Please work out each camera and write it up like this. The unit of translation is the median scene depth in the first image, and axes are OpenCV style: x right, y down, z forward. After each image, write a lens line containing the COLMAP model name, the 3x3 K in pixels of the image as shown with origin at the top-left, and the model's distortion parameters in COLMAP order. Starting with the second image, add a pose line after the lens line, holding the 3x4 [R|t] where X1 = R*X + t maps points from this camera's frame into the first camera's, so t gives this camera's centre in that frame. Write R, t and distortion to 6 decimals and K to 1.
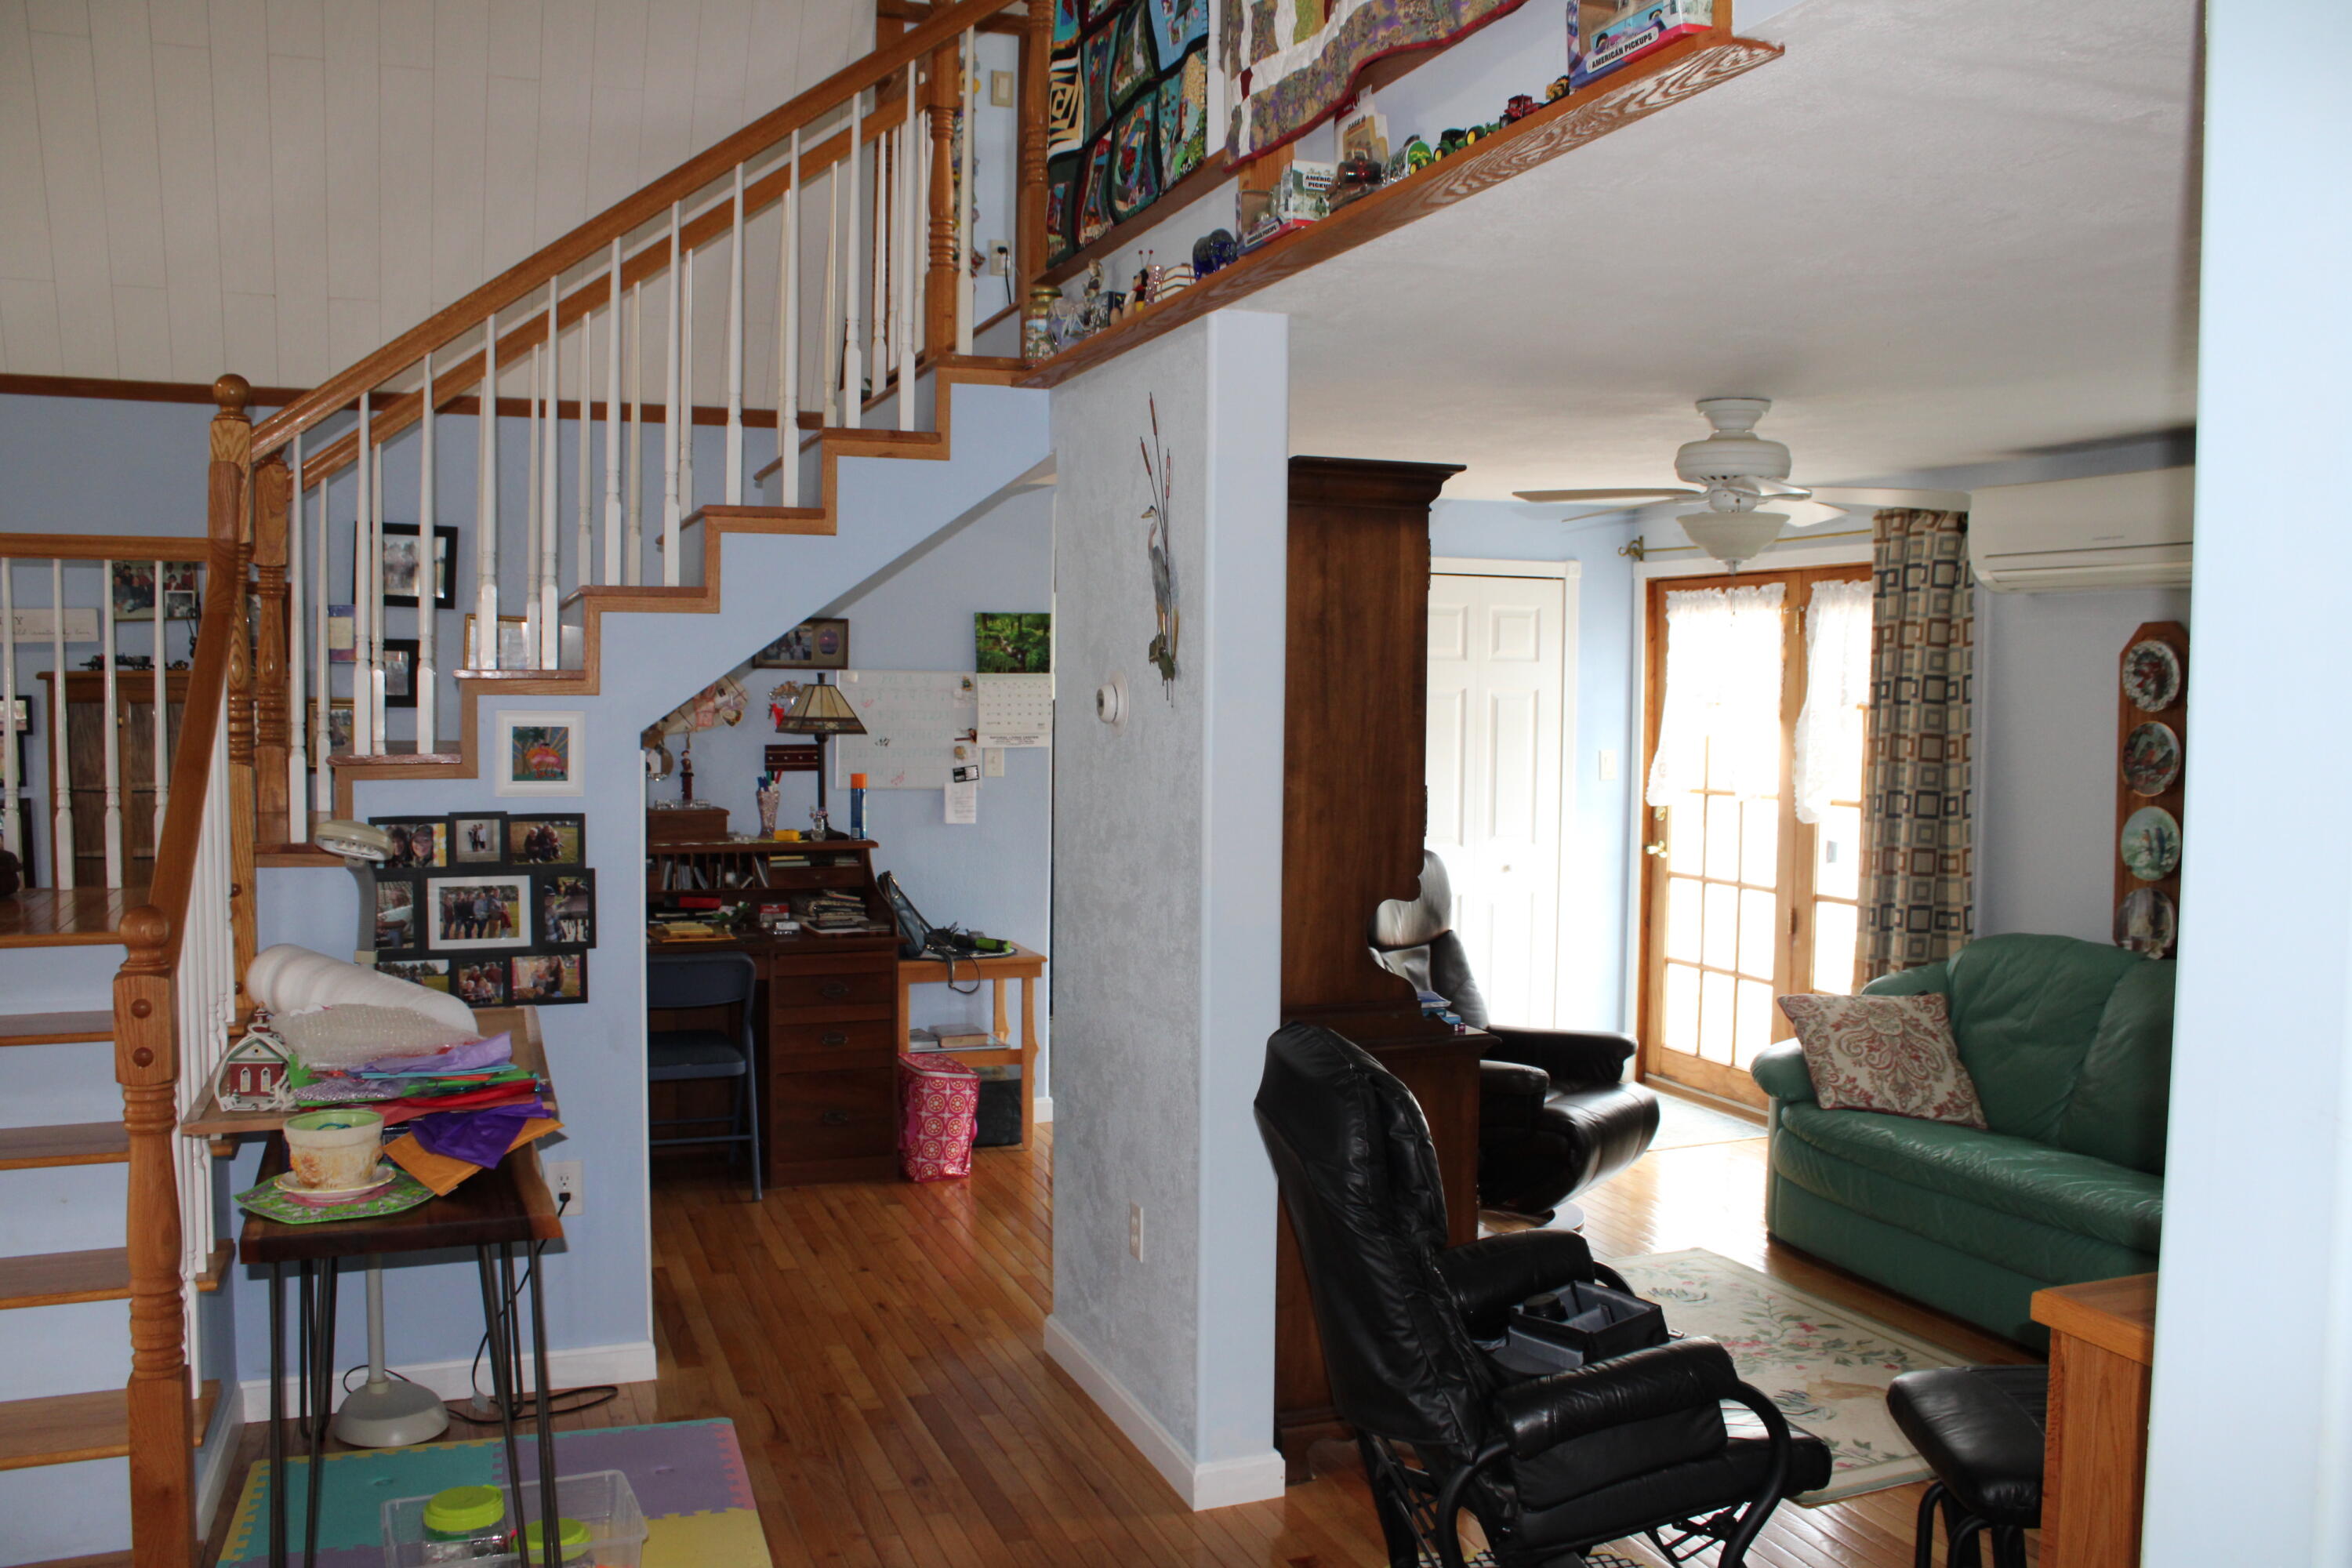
lens RADIAL K [[1947.0, 0, 1181.3], [0, 1947.0, 762.1], [0, 0, 1]] dist [-0.150745, 0.118444]
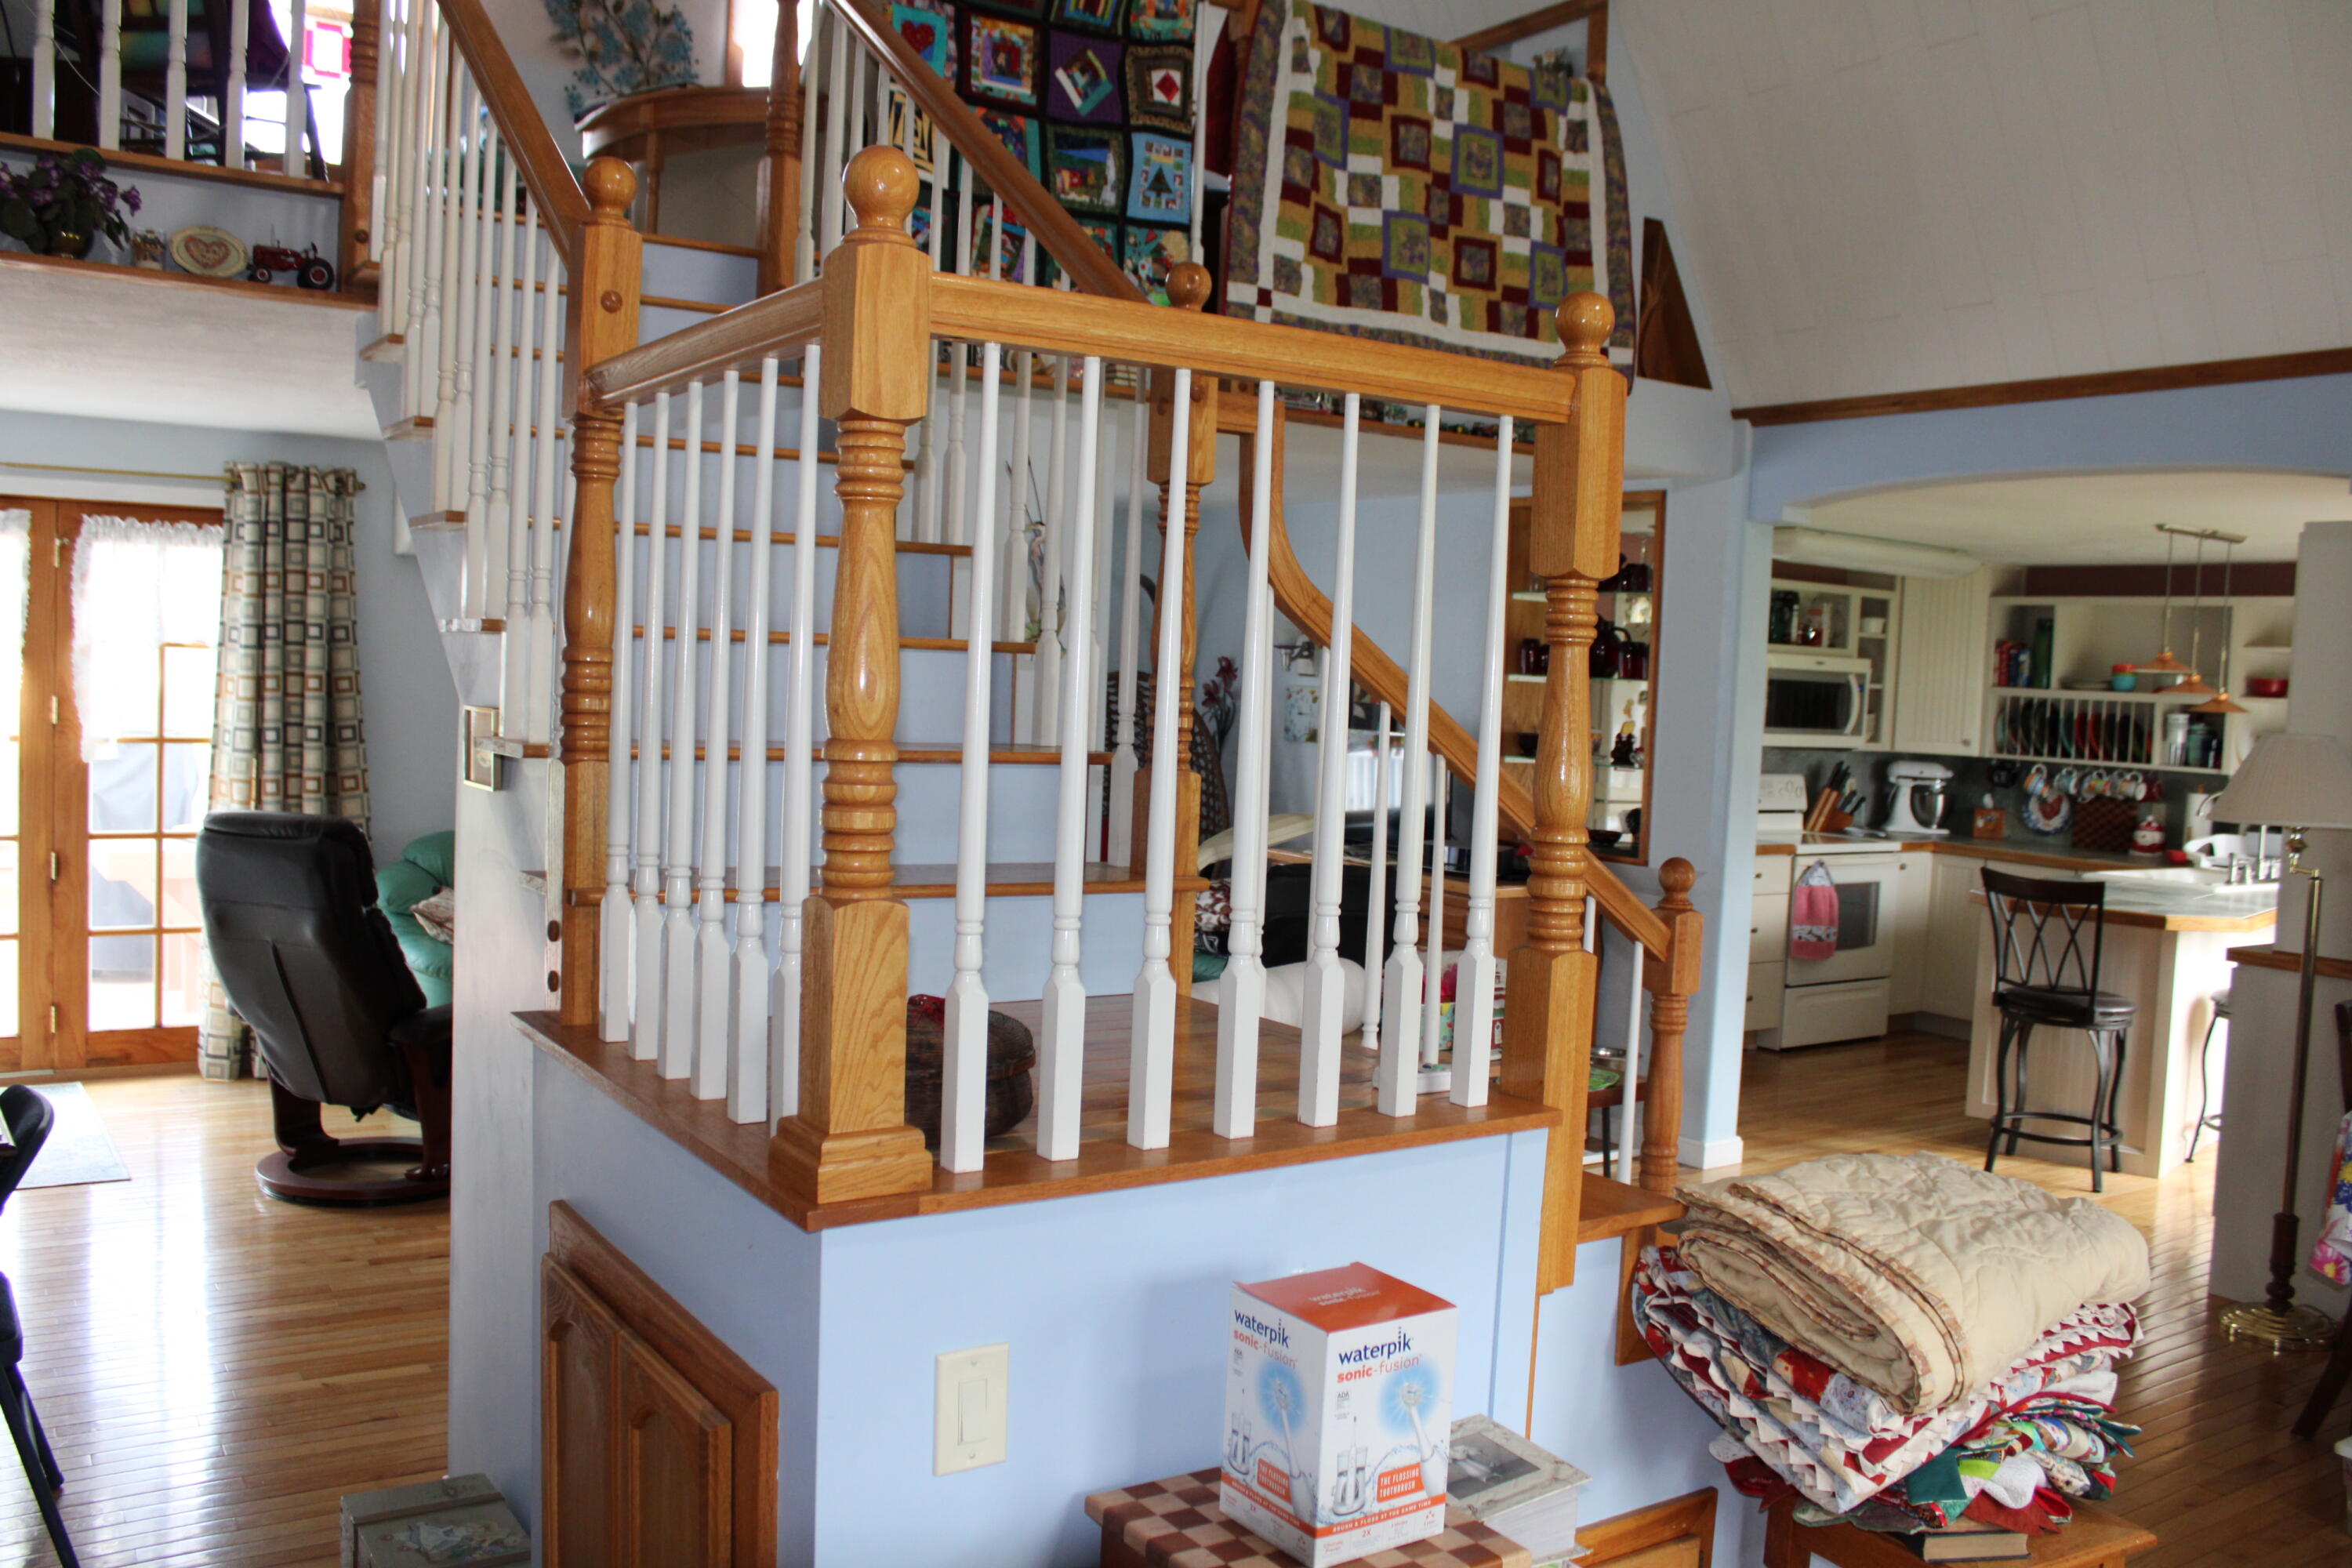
lens RADIAL K [[1947.0, 0, 1181.3], [0, 1947.0, 762.1], [0, 0, 1]] dist [-0.150745, 0.118444]
pose [[-0.217058, -0.064760, 0.974008, -0.918266], [0.000656, 0.997787, 0.066487, -0.039917], [-0.976158, 0.015070, -0.216535, 0.836228]]
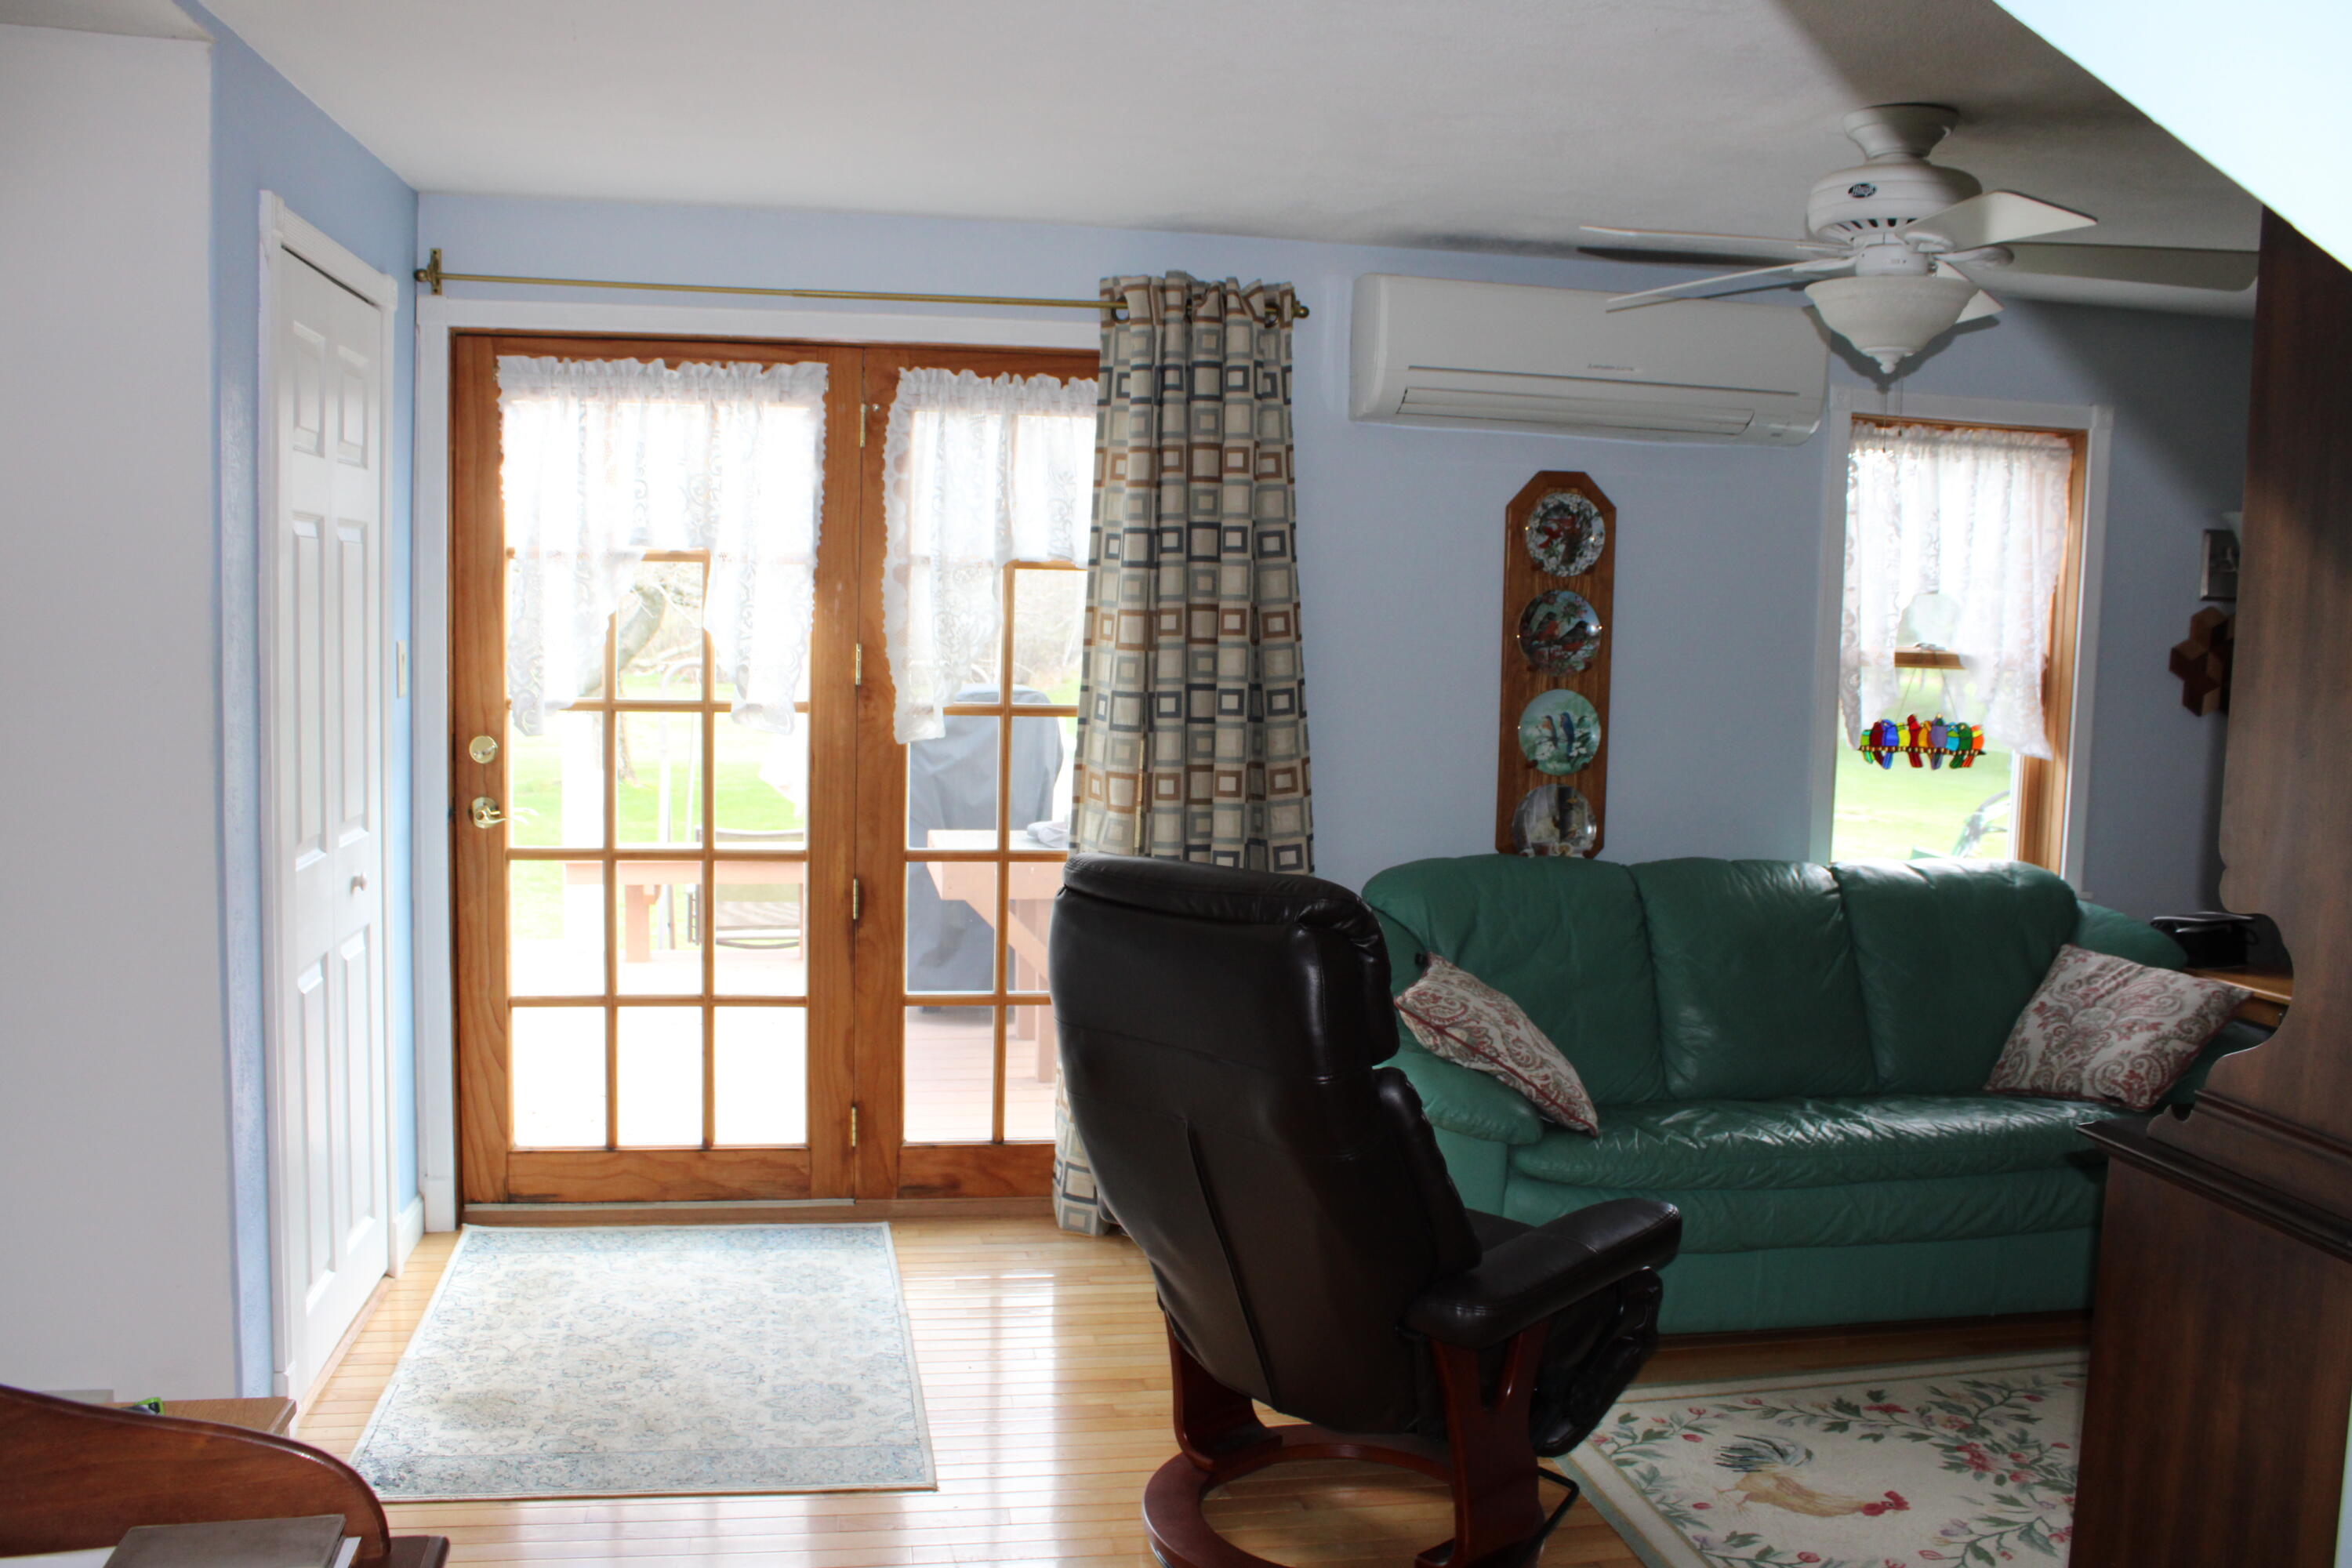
lens RADIAL K [[1947.0, 0, 1181.3], [0, 1947.0, 762.1], [0, 0, 1]] dist [-0.150745, 0.118444]
pose [[0.194360, -0.088030, 0.976972, -0.373900], [0.015735, 0.996117, 0.086624, -0.021561], [-0.980804, -0.001464, 0.194991, 0.985773]]
